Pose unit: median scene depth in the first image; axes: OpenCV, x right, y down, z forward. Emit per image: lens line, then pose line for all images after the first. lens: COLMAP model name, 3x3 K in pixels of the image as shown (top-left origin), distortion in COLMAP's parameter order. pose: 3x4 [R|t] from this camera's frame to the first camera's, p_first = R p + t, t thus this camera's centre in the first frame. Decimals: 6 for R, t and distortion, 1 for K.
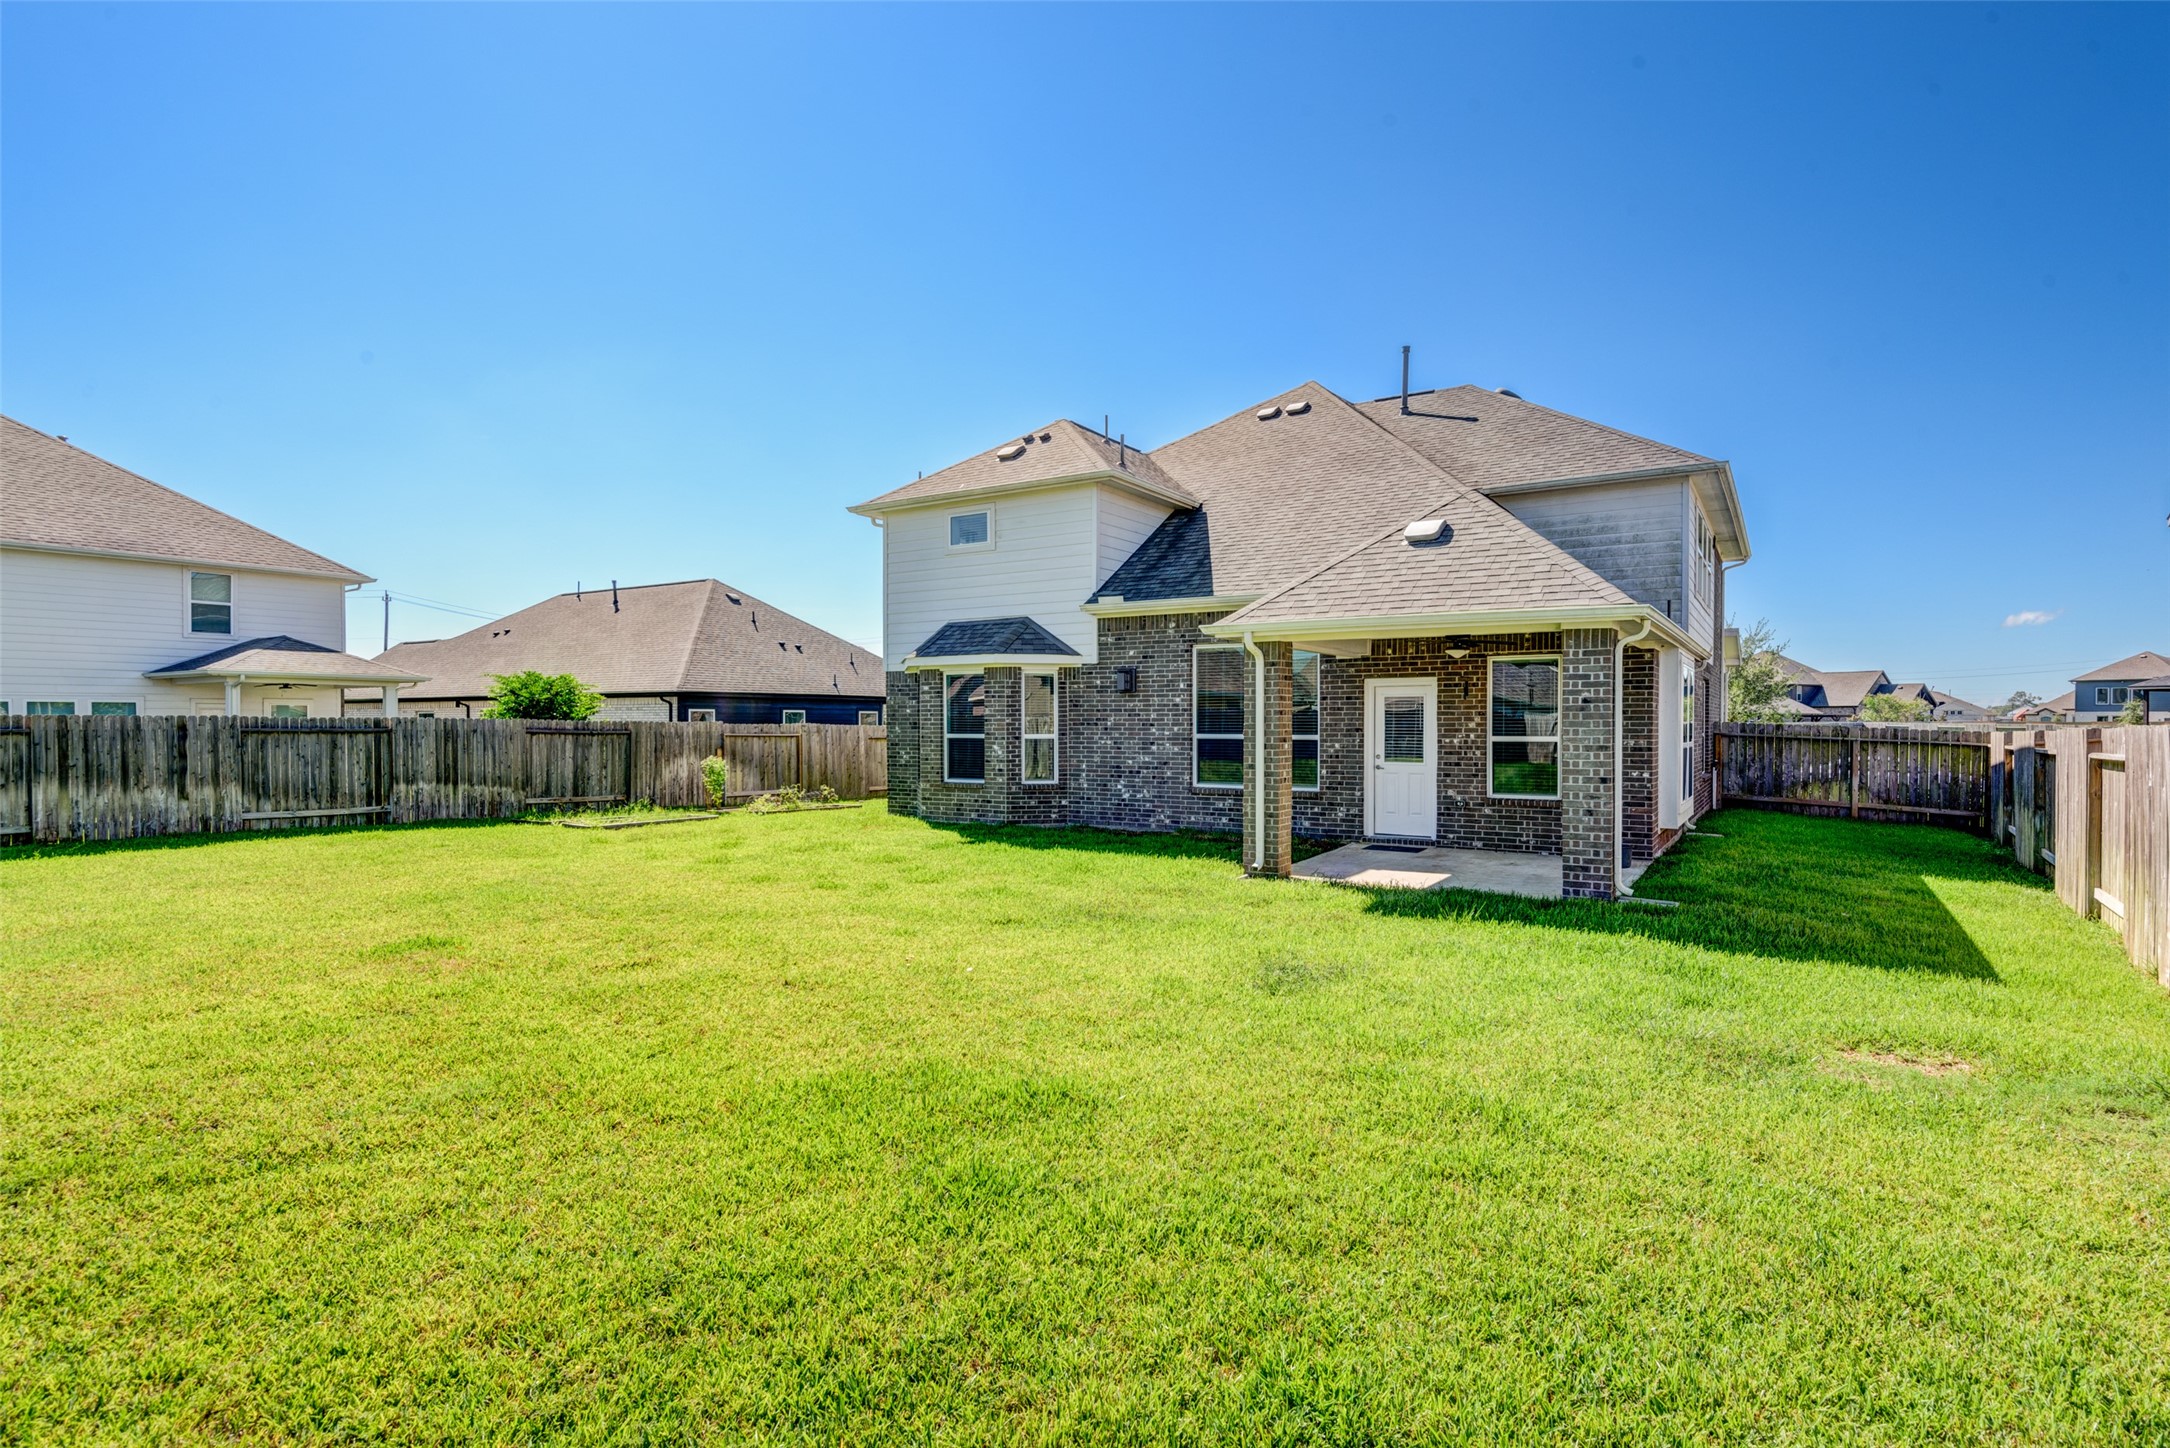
lens RADIAL K [[1101.3, 0, 1085.0], [0, 1101.3, 724.0], [0, 0, 1]] dist [0.020172, -0.000466]
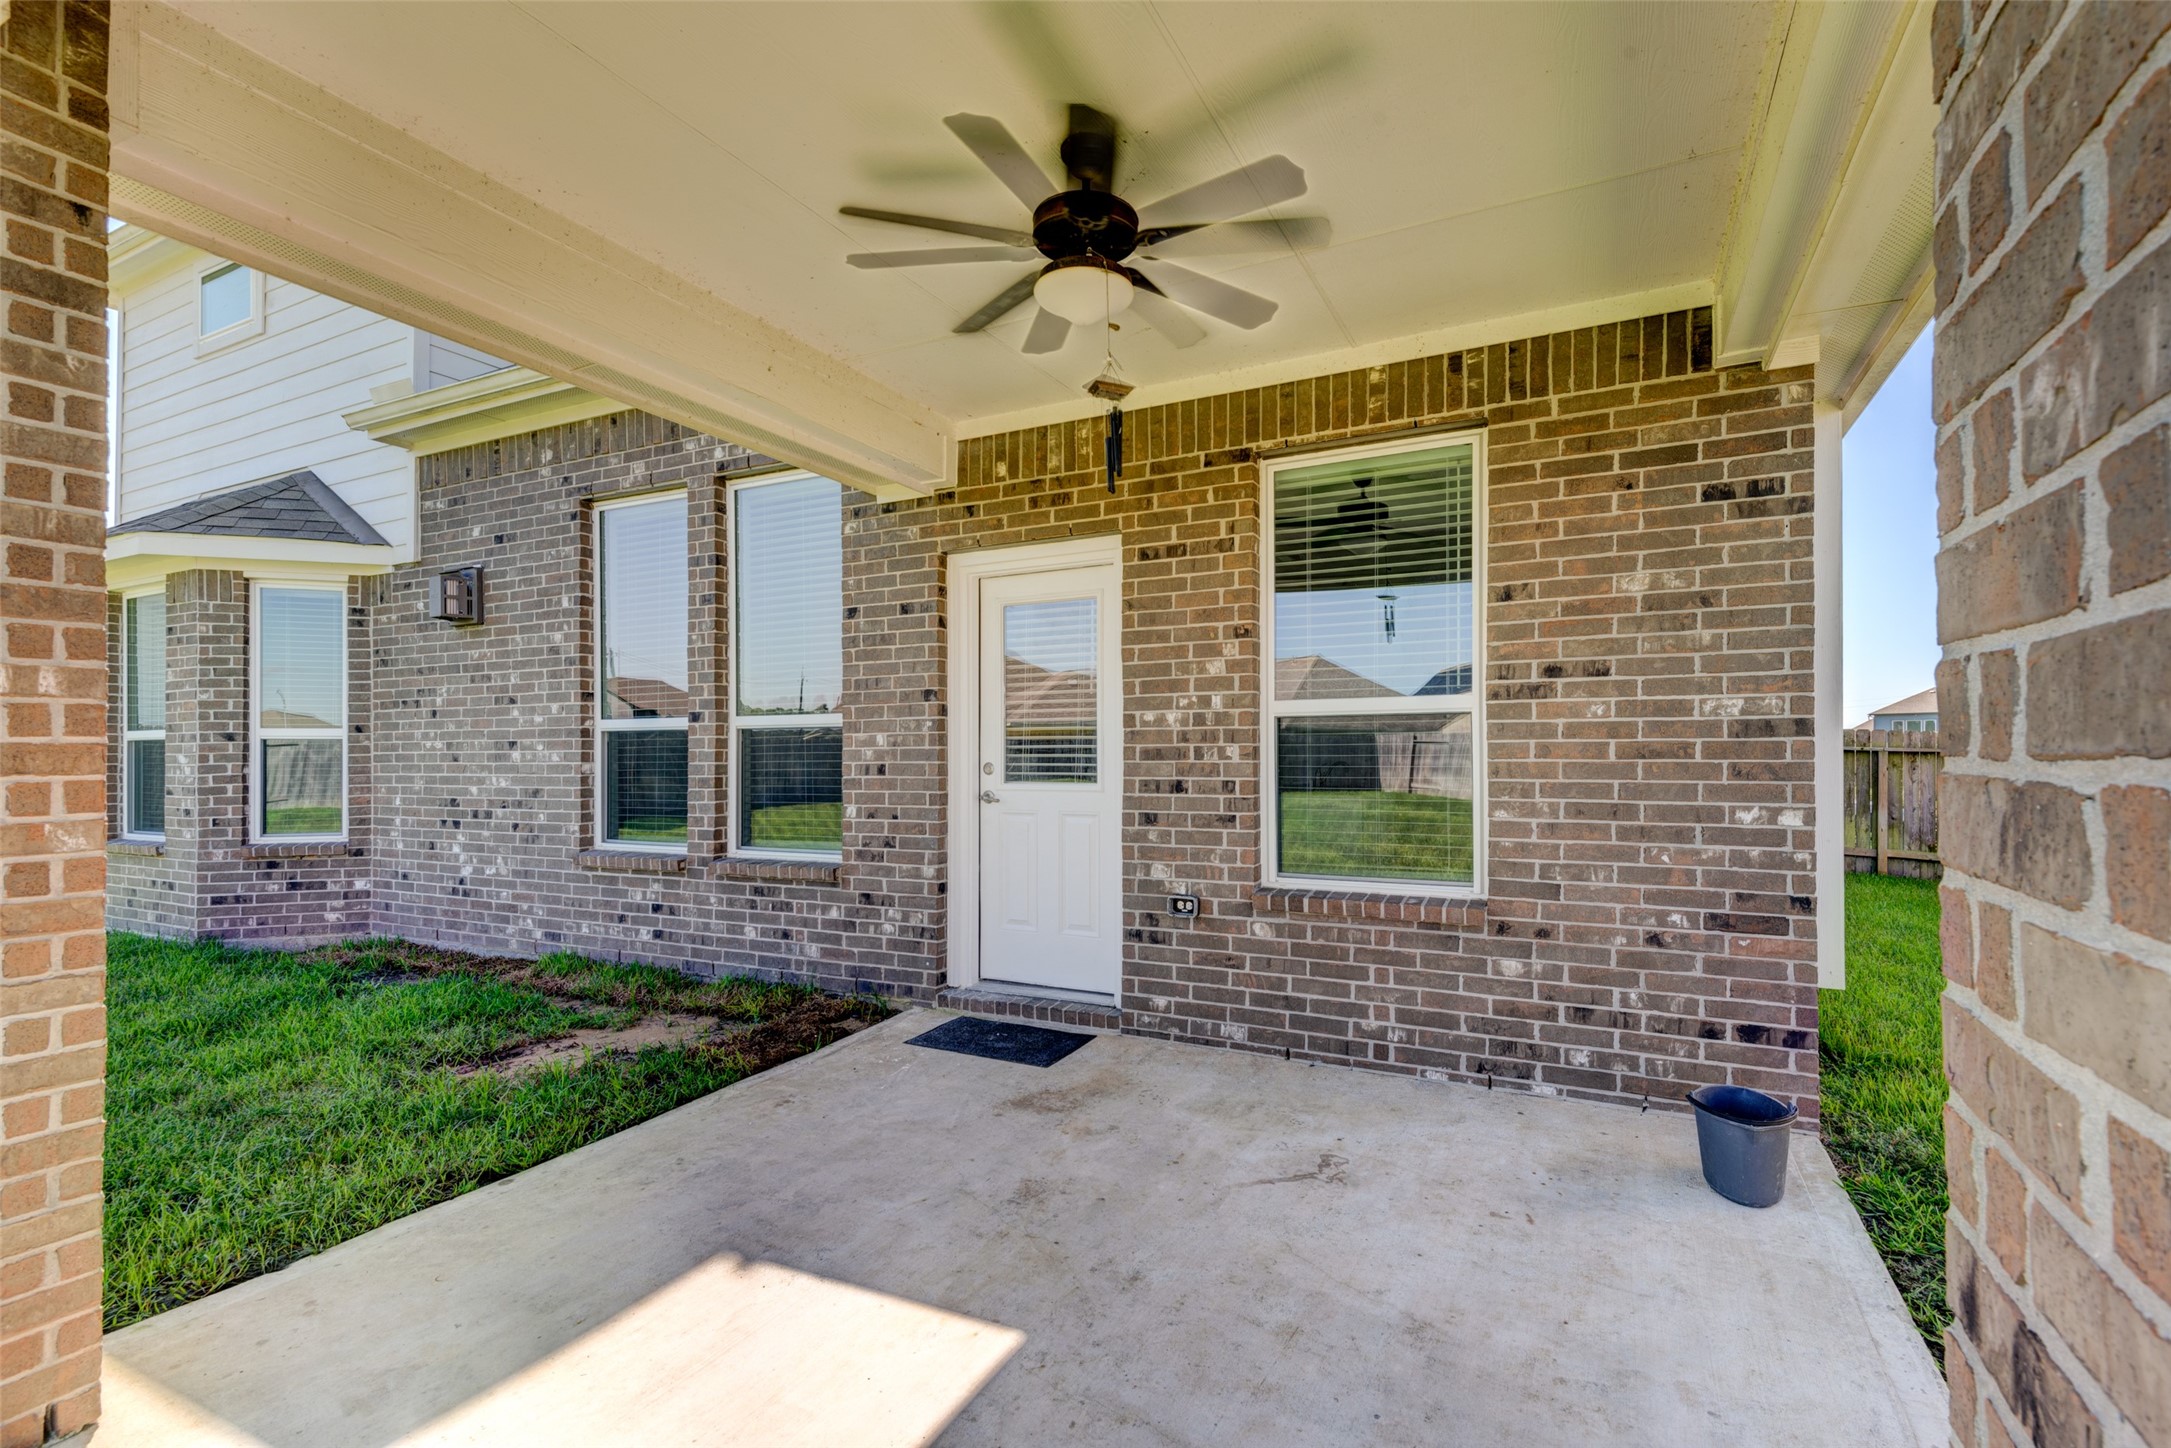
lens RADIAL K [[998.4, 0, 1087.3], [0, 998.4, 750.1], [0, 0, 1]] dist [0.044960, -0.028679]
pose [[0.995460, -0.002442, 0.095153, 0.230832], [0.003470, 0.999937, -0.010643, 0.023296], [-0.095121, 0.010925, 0.995406, 0.574673]]
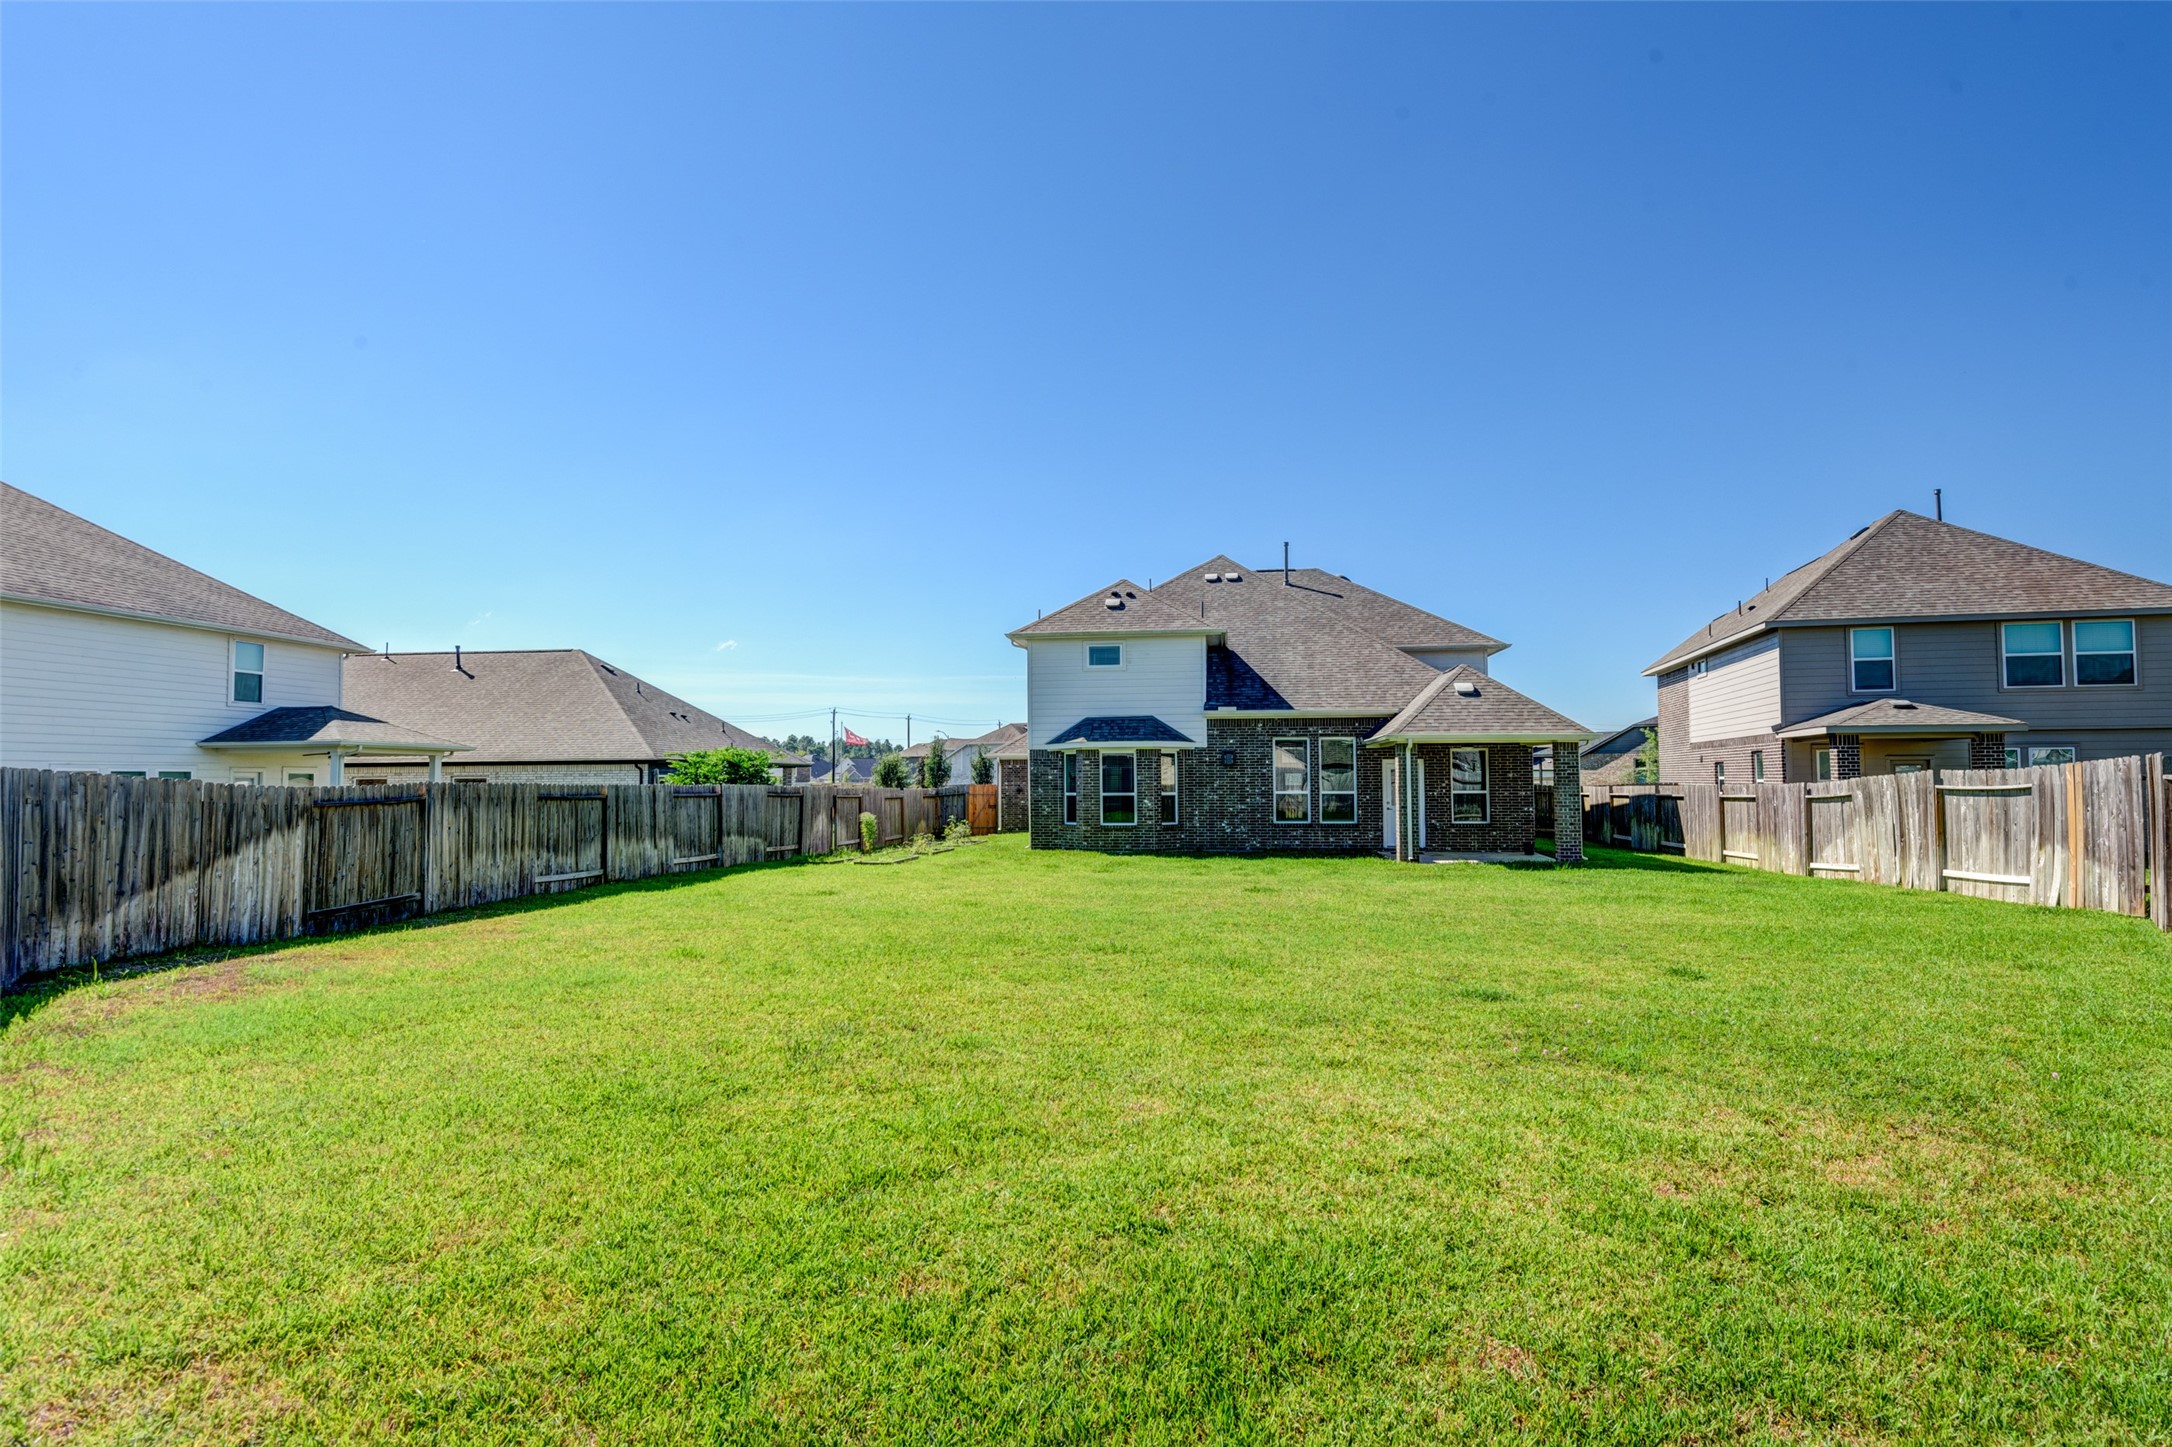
lens RADIAL K [[1102.3, 0, 1086.0], [0, 1102.3, 723.5], [0, 0, 1]] dist [0.020172, -0.000466]
pose [[0.900979, 0.016716, 0.433541, -0.824768], [0.006190, 0.998661, -0.051368, -0.008691], [-0.433819, 0.048965, 0.899669, -0.351675]]
